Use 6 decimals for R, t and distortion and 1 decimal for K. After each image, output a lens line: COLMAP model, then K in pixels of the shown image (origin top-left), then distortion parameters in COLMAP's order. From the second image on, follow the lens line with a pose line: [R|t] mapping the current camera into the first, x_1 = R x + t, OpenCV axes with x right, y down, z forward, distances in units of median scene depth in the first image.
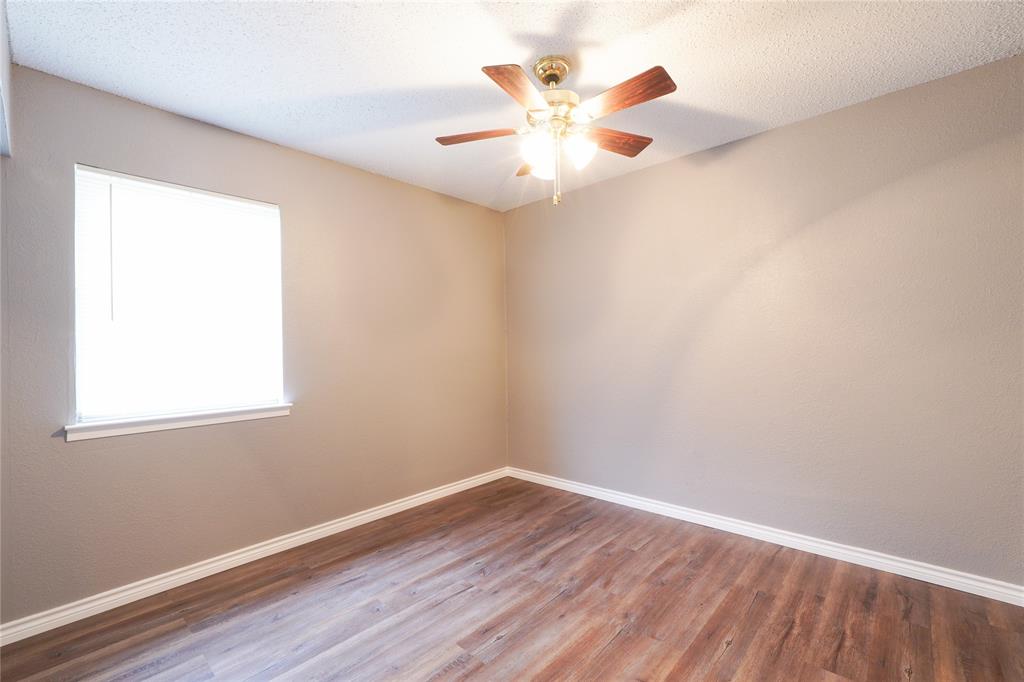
lens RADIAL K [[435.0, 0, 503.8], [0, 435.0, 343.9], [0, 0, 1]] dist [-0.000366, 0.000075]
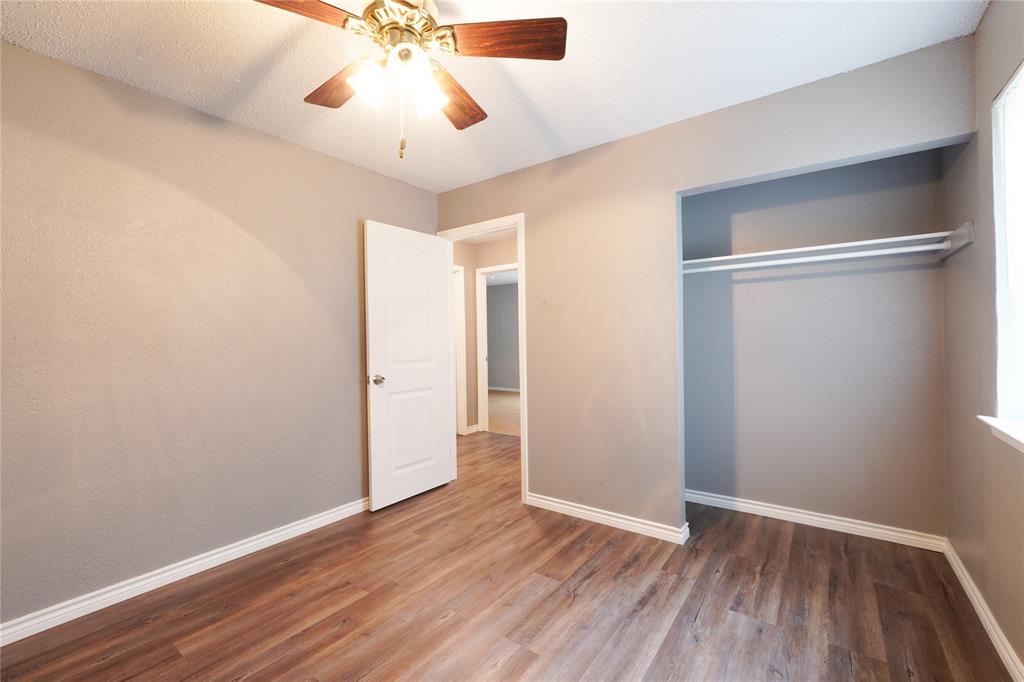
lens RADIAL K [[440.3, 0, 521.4], [0, 440.3, 340.8], [0, 0, 1]] dist [-0.000252, 0.000226]
pose [[-0.990989, 0.031013, -0.130306, 0.026889], [0.030720, 0.999519, 0.004257, 0.003121], [0.130375, 0.000216, -0.991465, 1.646614]]
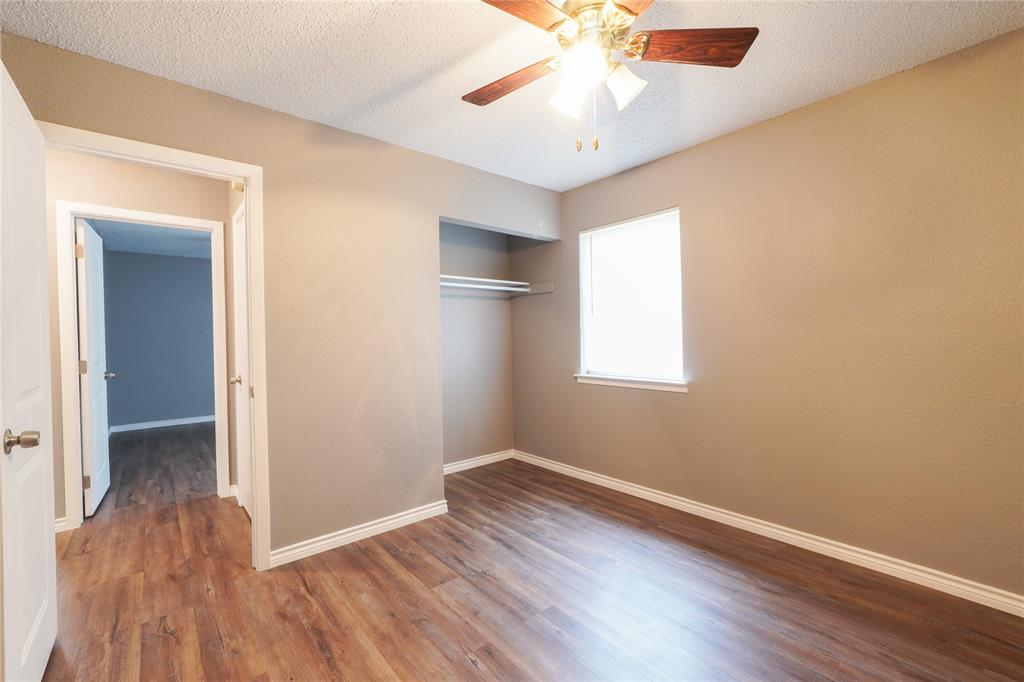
lens RADIAL K [[430.5, 0, 515.8], [0, 430.5, 337.0], [0, 0, 1]] dist [-0.000554, 0.000434]
pose [[-0.100205, 0.018315, -0.994798, 0.824324], [0.022752, 0.999611, 0.016112, -0.008881], [0.994707, -0.021019, -0.100583, 0.875262]]
